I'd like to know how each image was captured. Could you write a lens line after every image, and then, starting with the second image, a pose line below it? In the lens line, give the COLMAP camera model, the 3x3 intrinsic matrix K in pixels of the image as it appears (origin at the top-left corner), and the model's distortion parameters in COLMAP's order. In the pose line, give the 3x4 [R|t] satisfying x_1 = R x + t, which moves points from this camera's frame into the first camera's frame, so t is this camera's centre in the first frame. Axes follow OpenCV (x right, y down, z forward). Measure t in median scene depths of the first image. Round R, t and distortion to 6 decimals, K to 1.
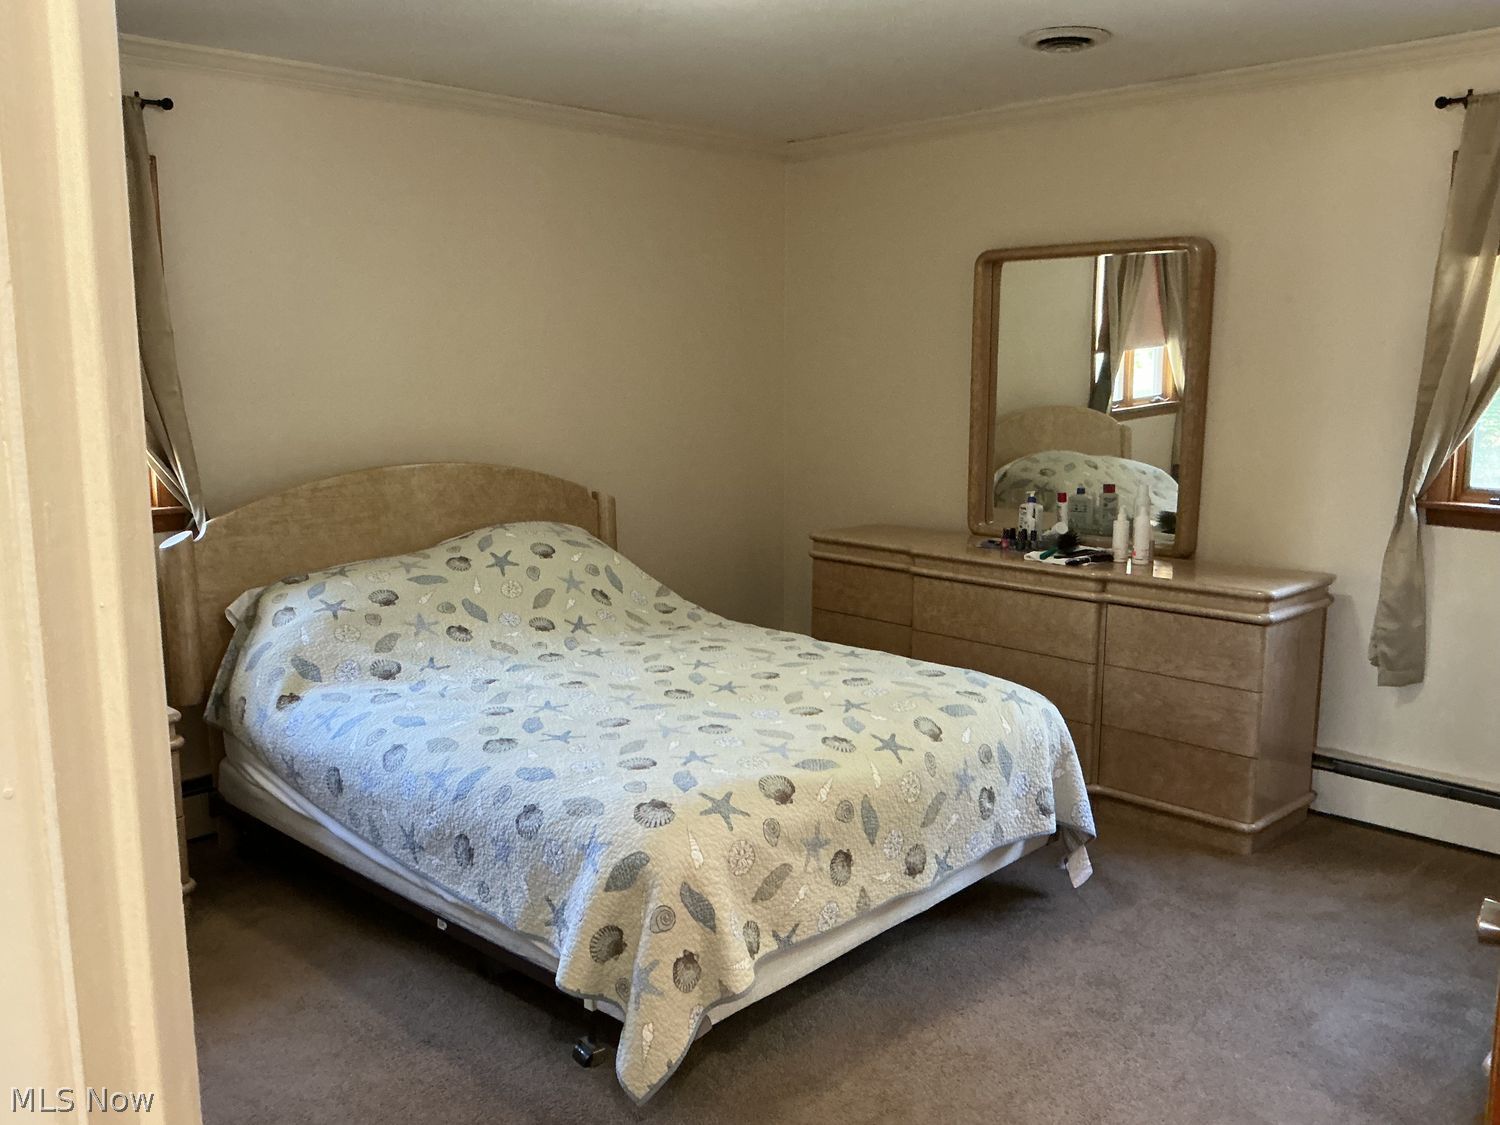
lens RADIAL K [[1252.0, 0, 750.0], [0, 1252.0, 562.5], [0, 0, 1]] dist [0.146575, -0.312585]
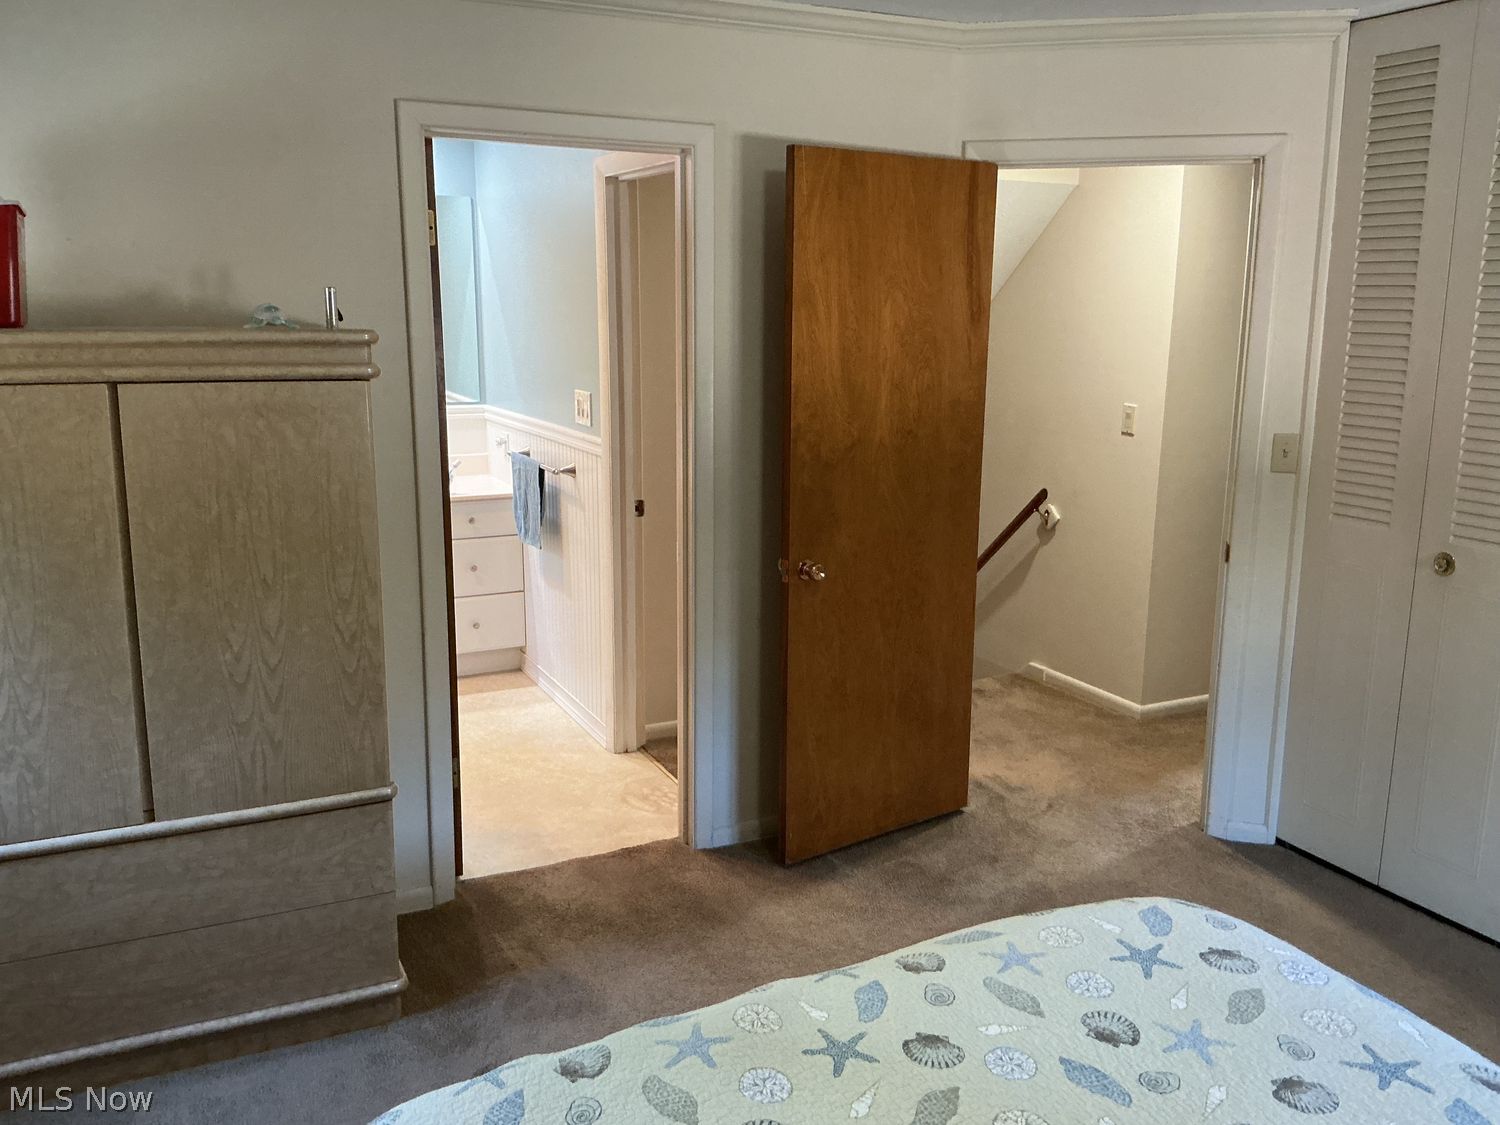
lens RADIAL K [[1275.0, 0, 750.0], [0, 1275.0, 562.5], [0, 0, 1]] dist [-0.010891, -0.006441]
pose [[-0.945336, -0.075327, 0.317278, -0.041495], [0.042868, 0.935804, 0.349904, -0.289495], [-0.323268, 0.344378, -0.881420, 1.515764]]
